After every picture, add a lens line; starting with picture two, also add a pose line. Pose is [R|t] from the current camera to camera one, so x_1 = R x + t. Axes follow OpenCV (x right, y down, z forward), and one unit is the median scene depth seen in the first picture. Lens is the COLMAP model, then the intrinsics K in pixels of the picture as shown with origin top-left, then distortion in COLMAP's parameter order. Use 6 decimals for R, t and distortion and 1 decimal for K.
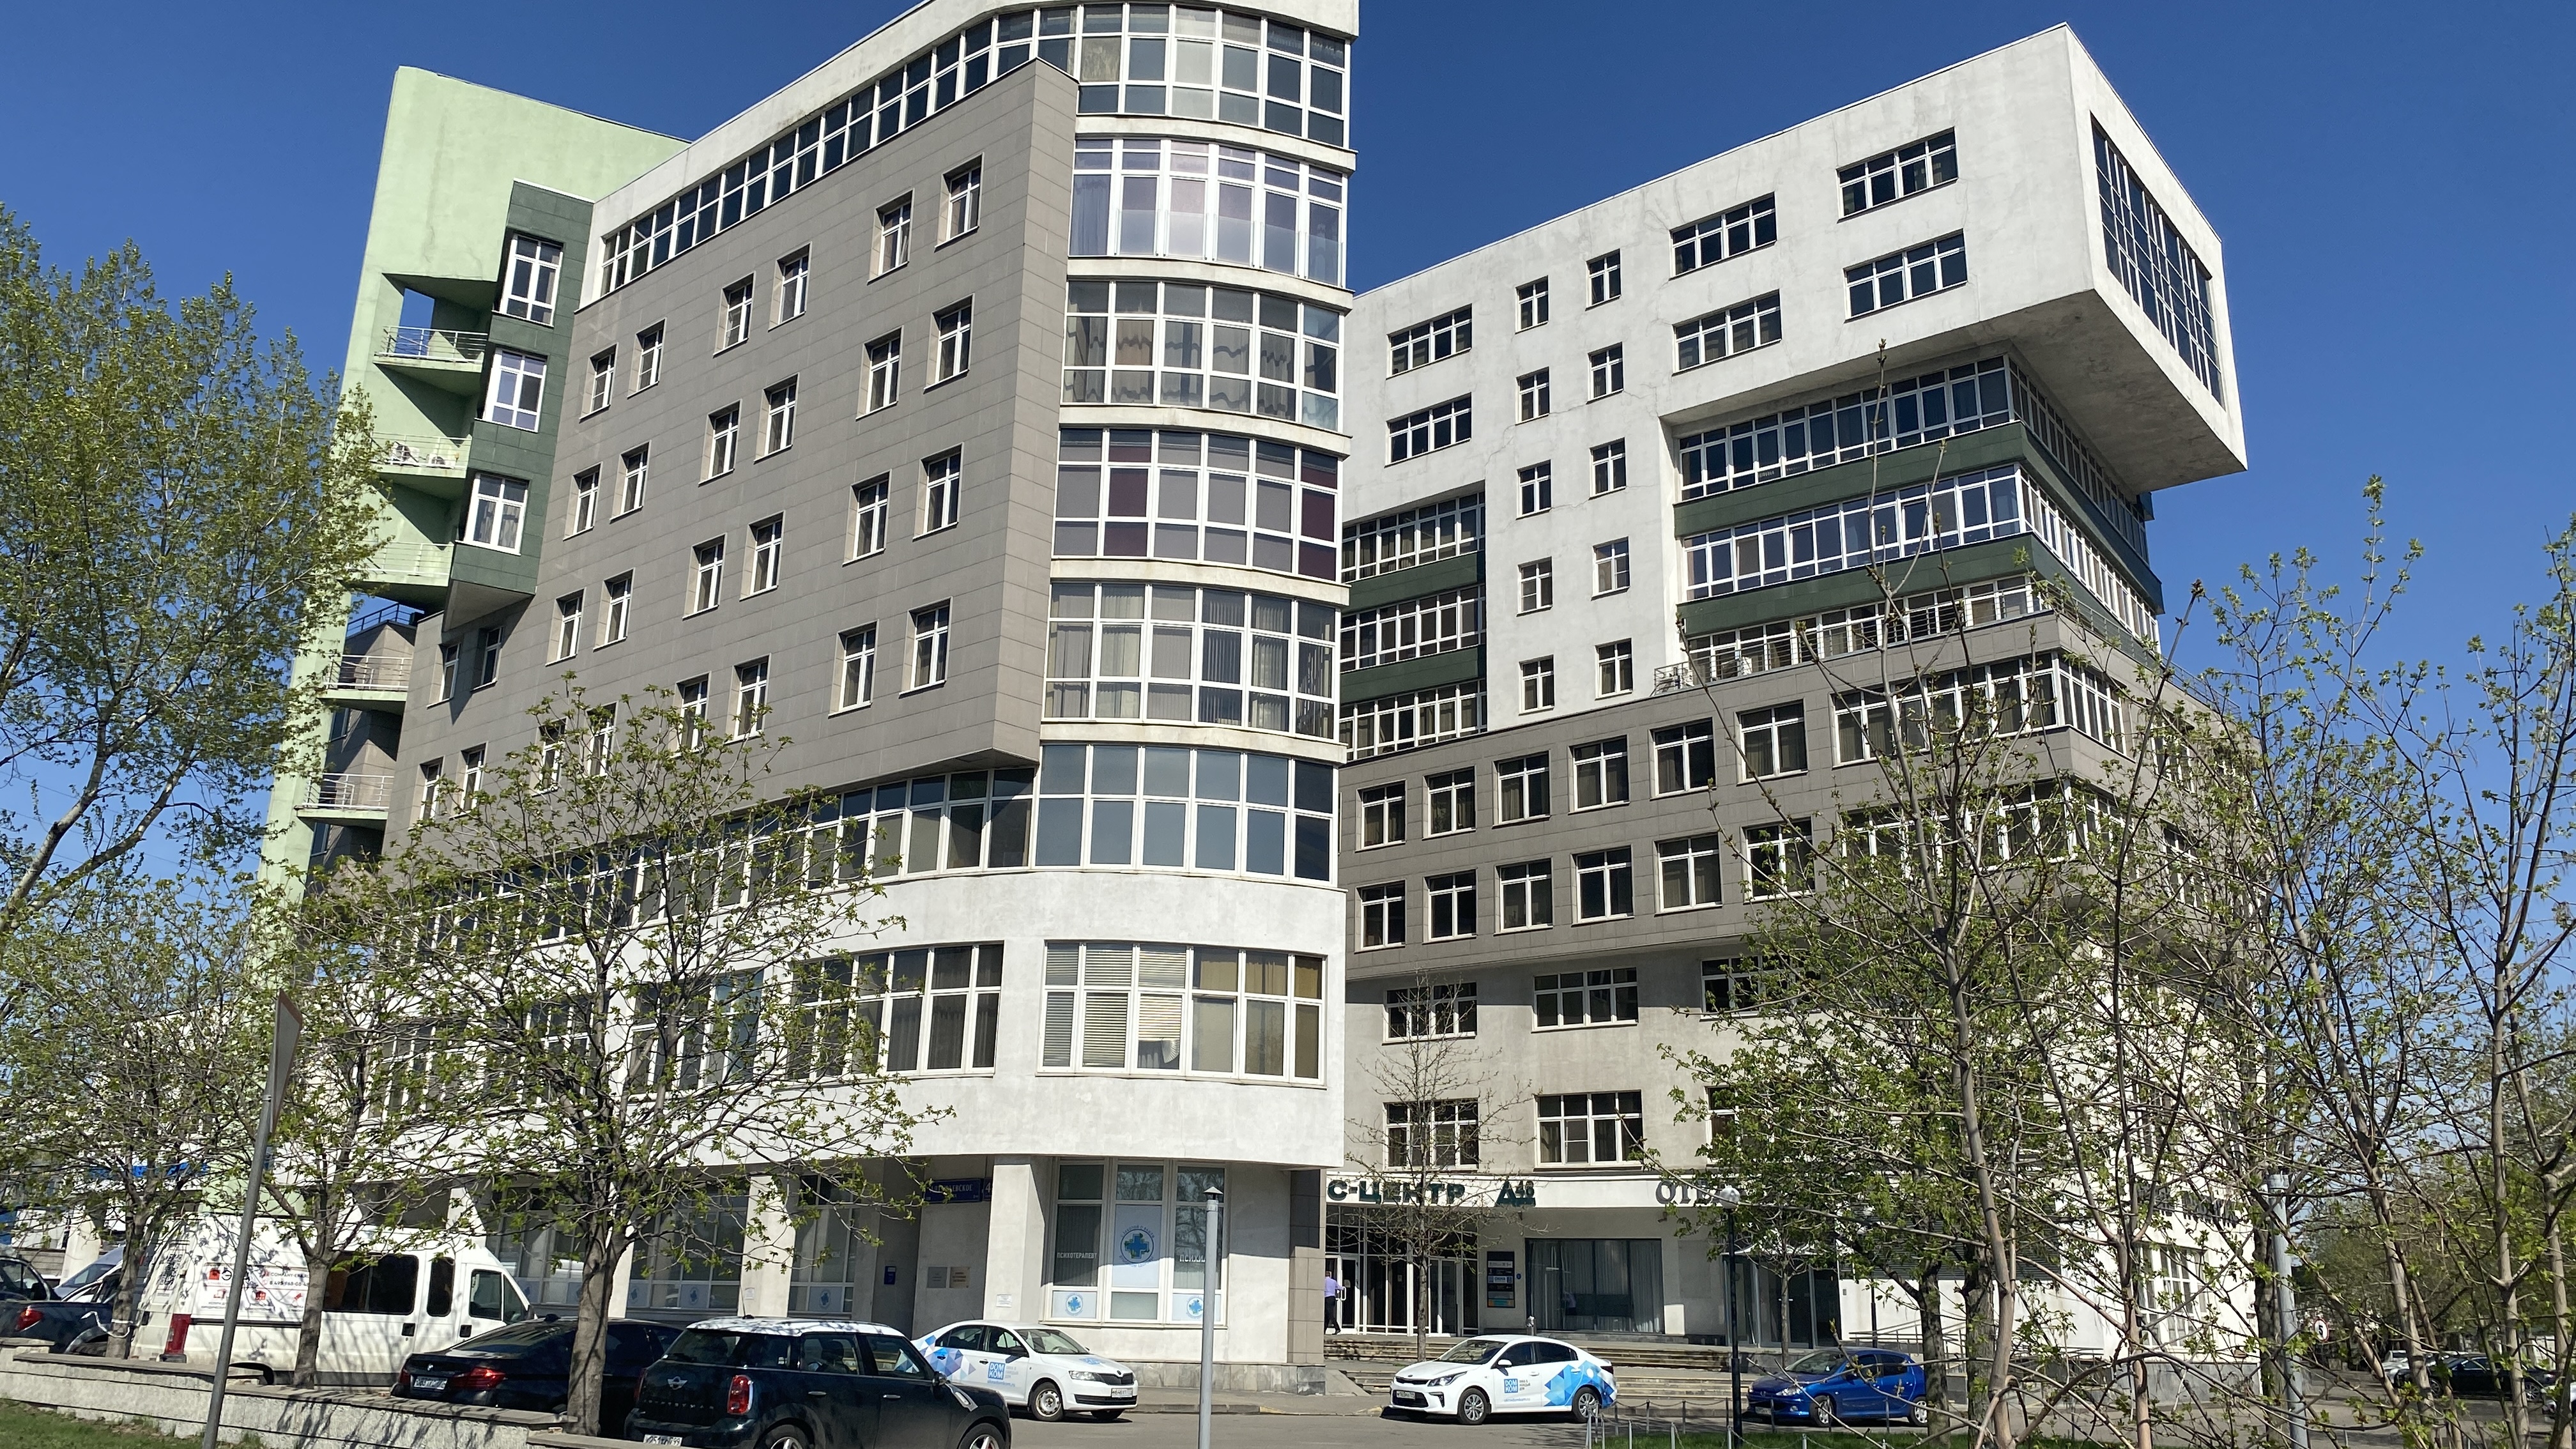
lens RADIAL K [[1974.0, 0, 1244.3], [0, 1974.0, 716.6], [0, 0, 1]] dist [0.084939, 0.000110]
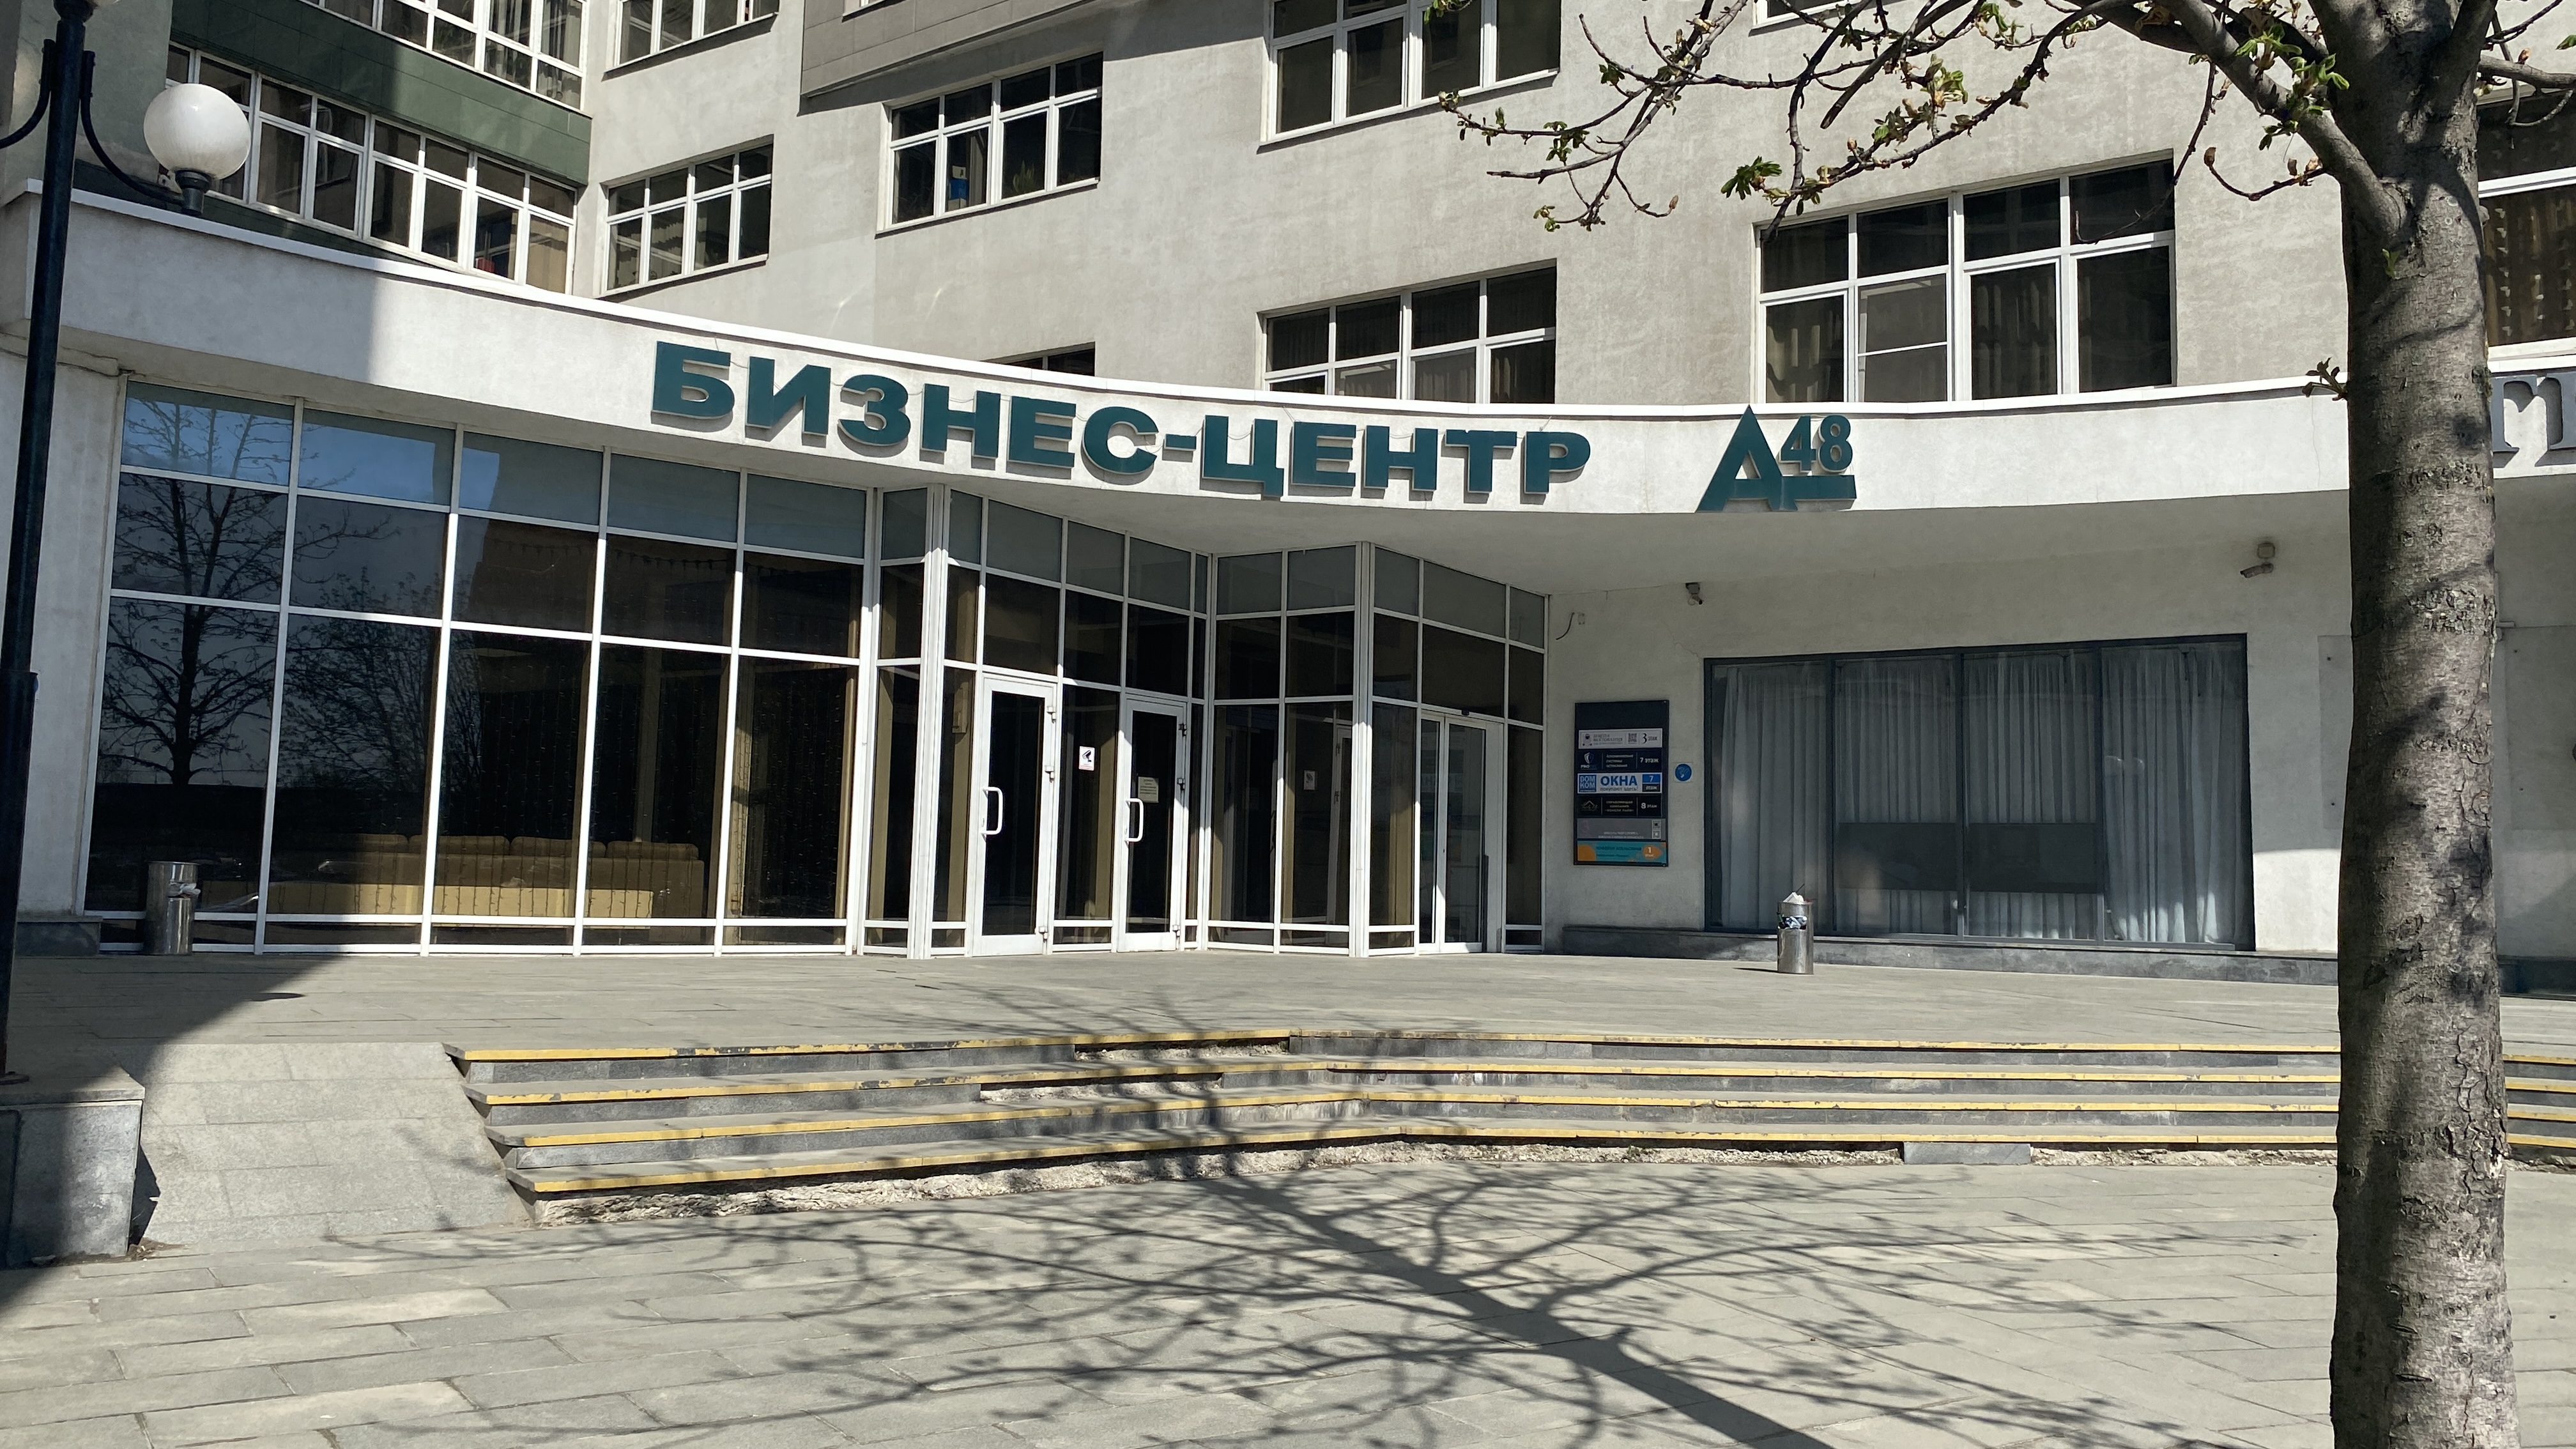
lens RADIAL K [[1974.0, 0, 1244.3], [0, 1974.0, 716.6], [0, 0, 1]] dist [0.084939, 0.000110]
pose [[0.994430, 0.009547, 0.104970, 0.035473], [-0.031471, 0.977356, 0.209248, 0.214382], [-0.100595, -0.211386, 0.972212, 0.720642]]
